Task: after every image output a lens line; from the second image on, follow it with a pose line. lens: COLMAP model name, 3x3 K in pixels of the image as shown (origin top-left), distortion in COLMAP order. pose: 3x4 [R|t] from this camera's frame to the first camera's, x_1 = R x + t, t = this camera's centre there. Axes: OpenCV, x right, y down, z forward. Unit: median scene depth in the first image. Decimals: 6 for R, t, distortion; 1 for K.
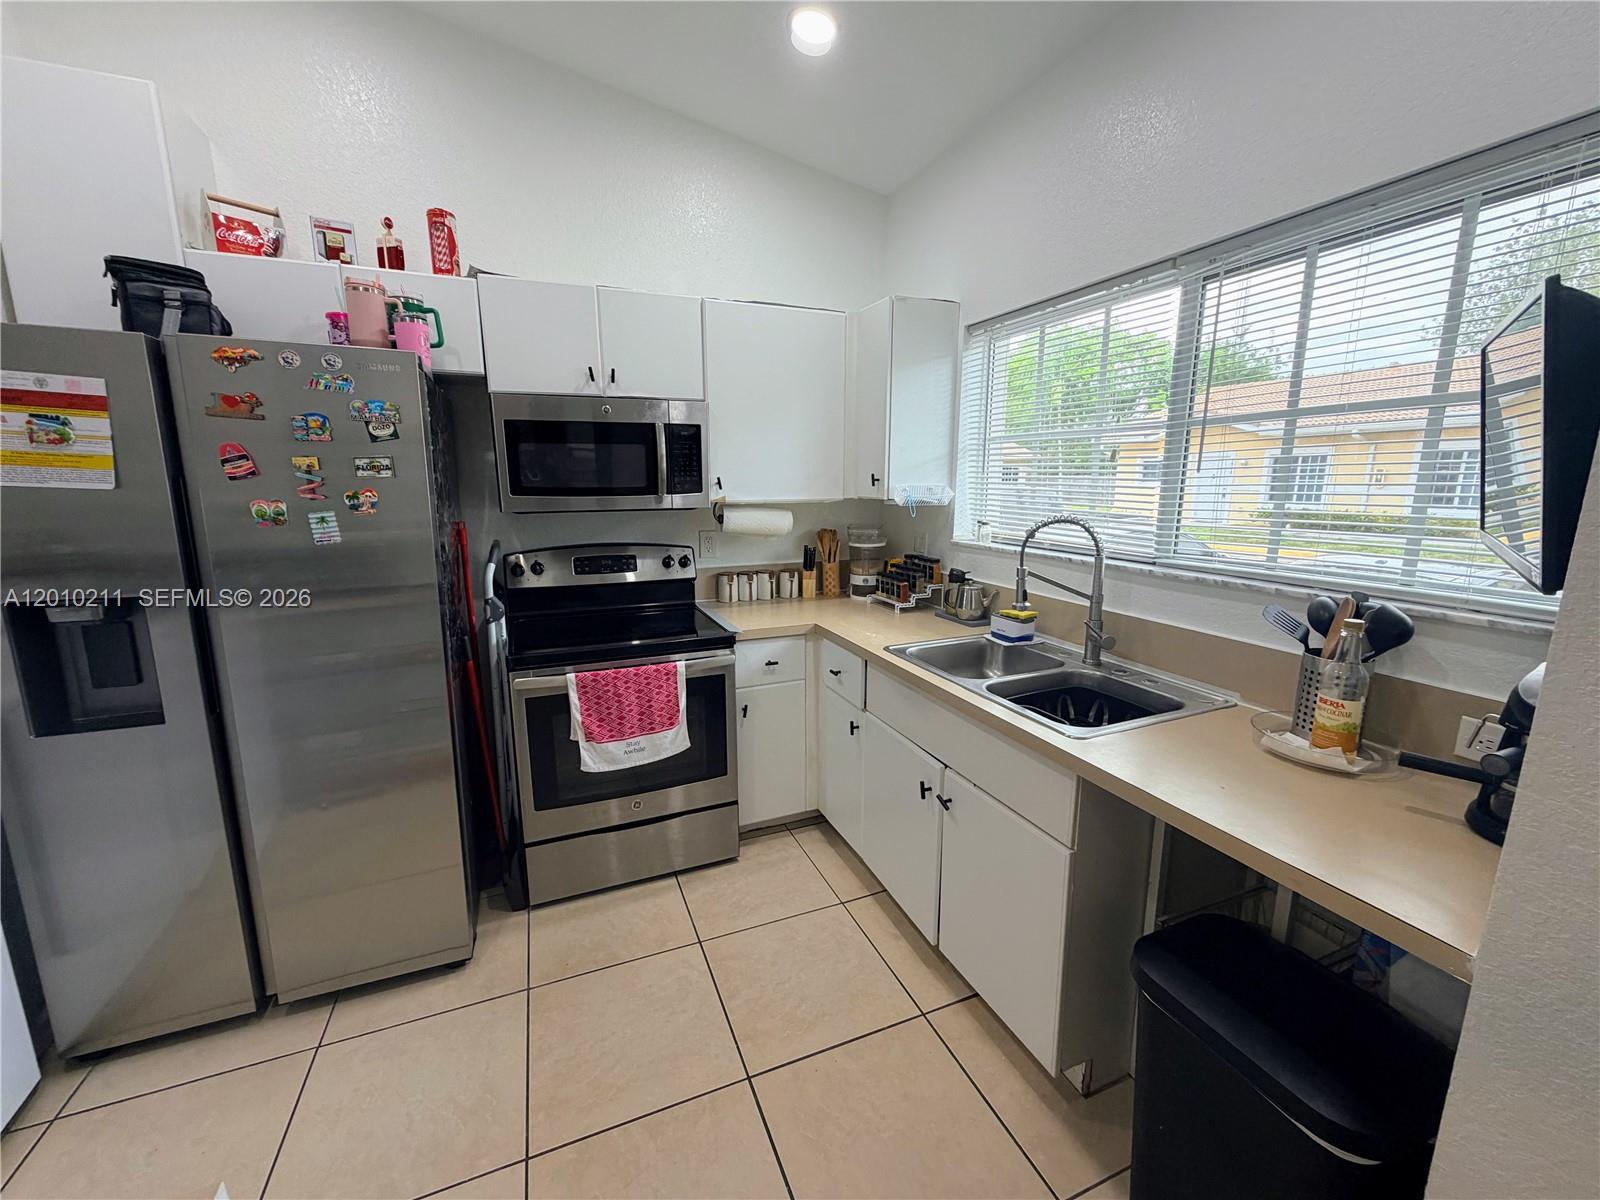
lens RADIAL K [[637.5, 0, 796.8], [0, 637.5, 600.8], [0, 0, 1]] dist [0.000740, 0.000066]
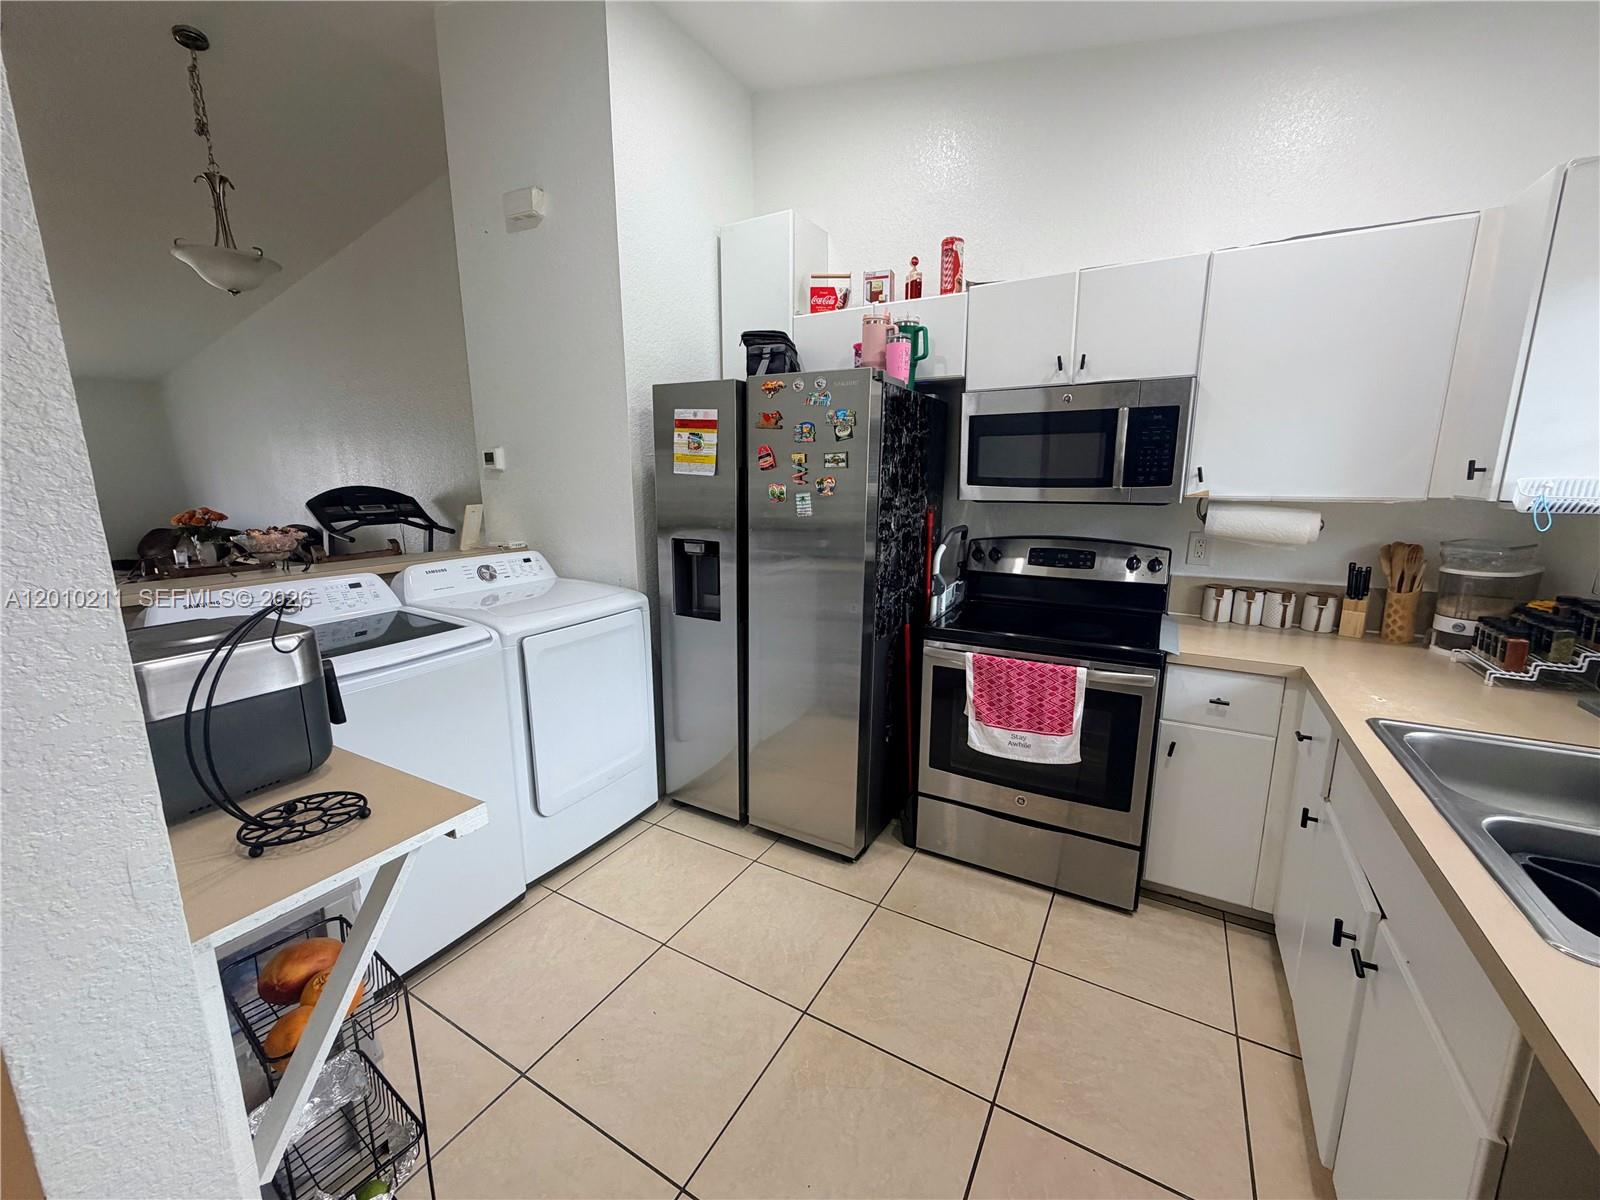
lens RADIAL K [[637.5, 0, 796.8], [0, 637.5, 600.8], [0, 0, 1]] dist [0.000740, 0.000066]
pose [[0.609525, 0.156078, -0.777251, 0.270188], [-0.149890, 0.985433, 0.080337, -0.012546], [0.778468, 0.067534, 0.624041, 0.099574]]
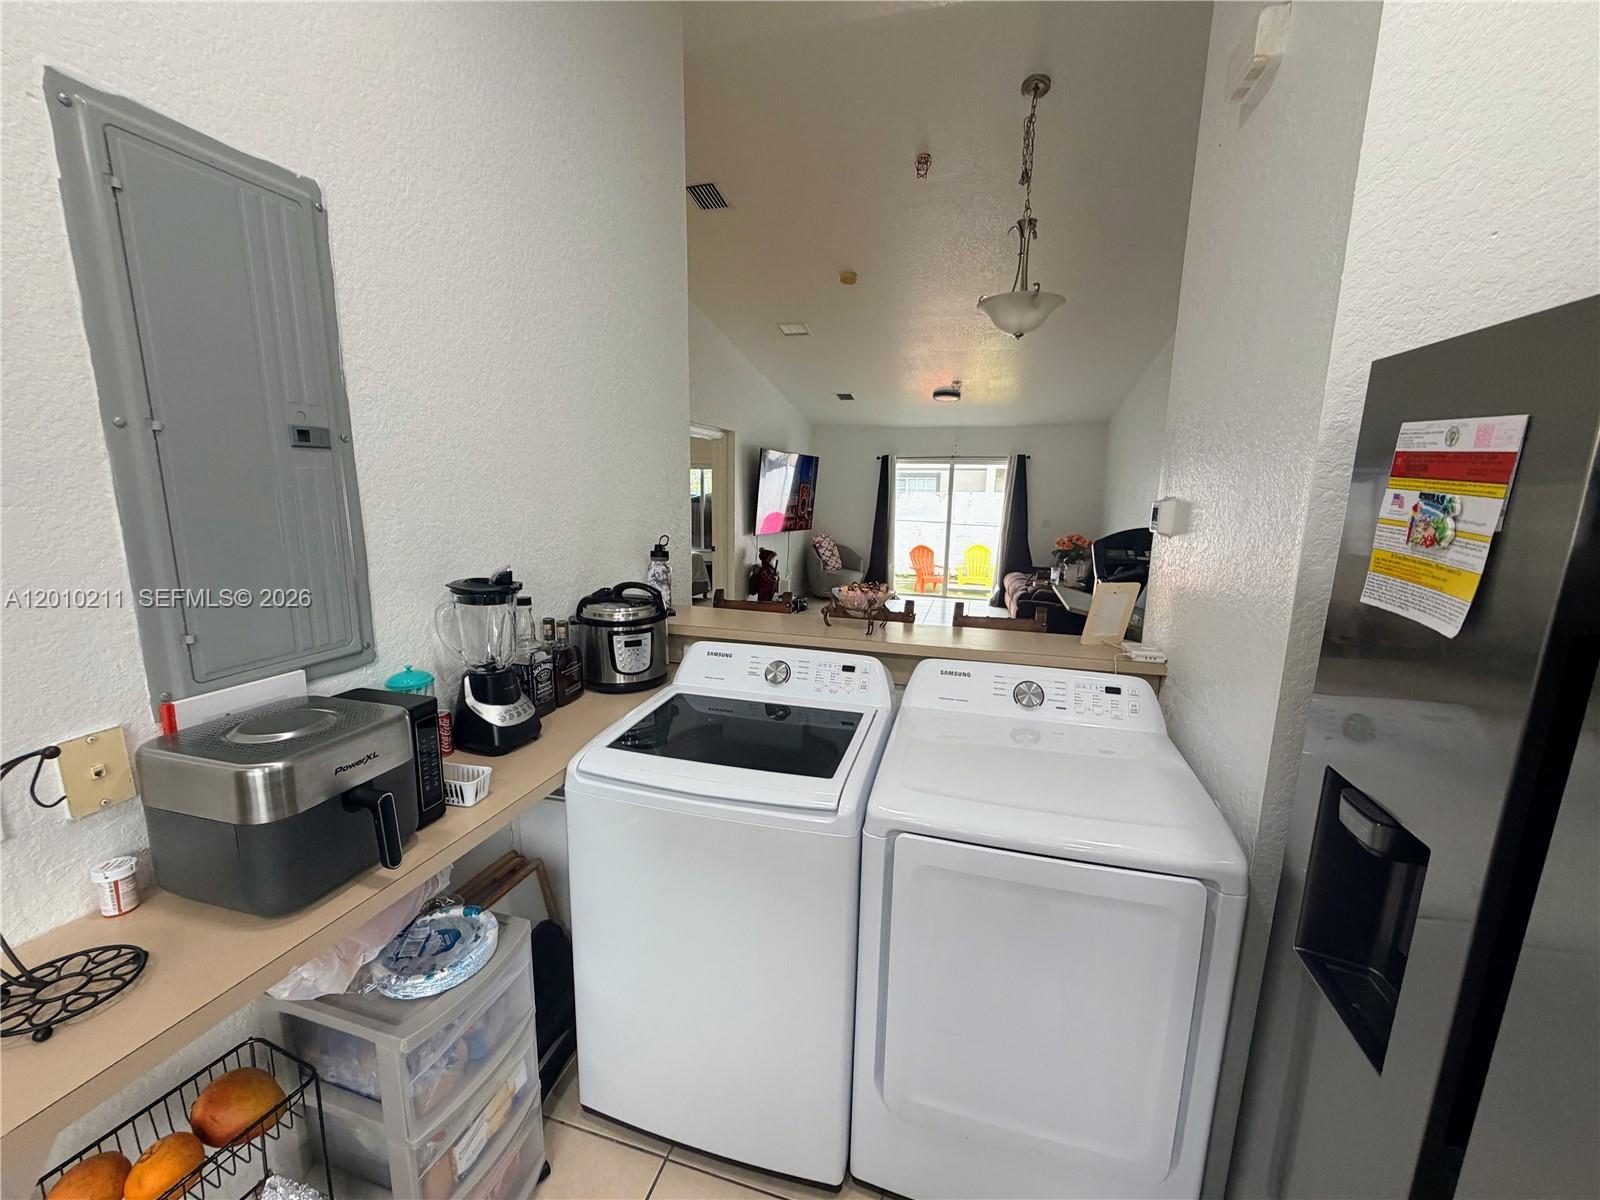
lens RADIAL K [[637.5, 0, 796.8], [0, 637.5, 600.8], [0, 0, 1]] dist [0.000740, 0.000066]
pose [[-0.626331, 0.132834, -0.768157, -0.247732], [-0.162273, 0.941575, 0.295134, -0.176109], [0.762481, 0.309502, -0.568182, 0.583218]]
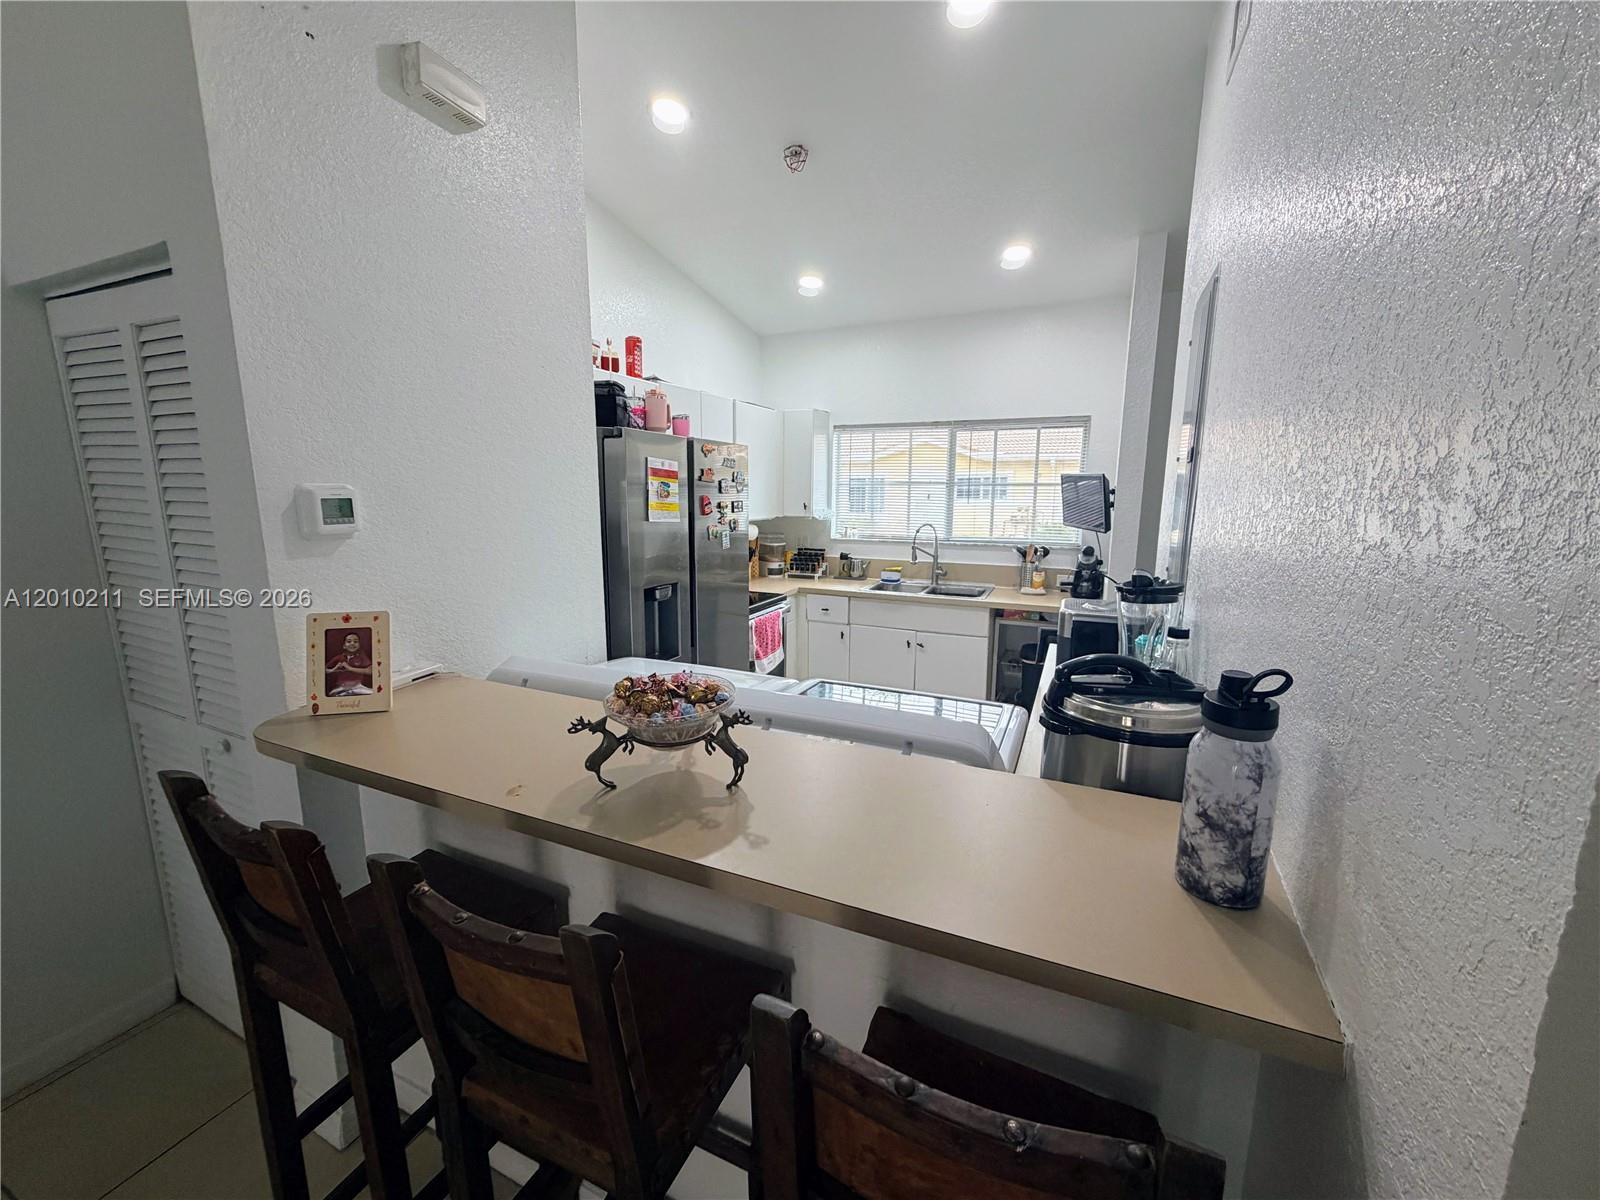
lens RADIAL K [[637.5, 0, 796.8], [0, 637.5, 600.8], [0, 0, 1]] dist [0.000740, 0.000066]
pose [[0.735305, -0.106908, 0.669252, -1.365664], [0.117894, 0.992602, 0.029030, 0.024465], [-0.667404, 0.057555, 0.742468, -0.372918]]
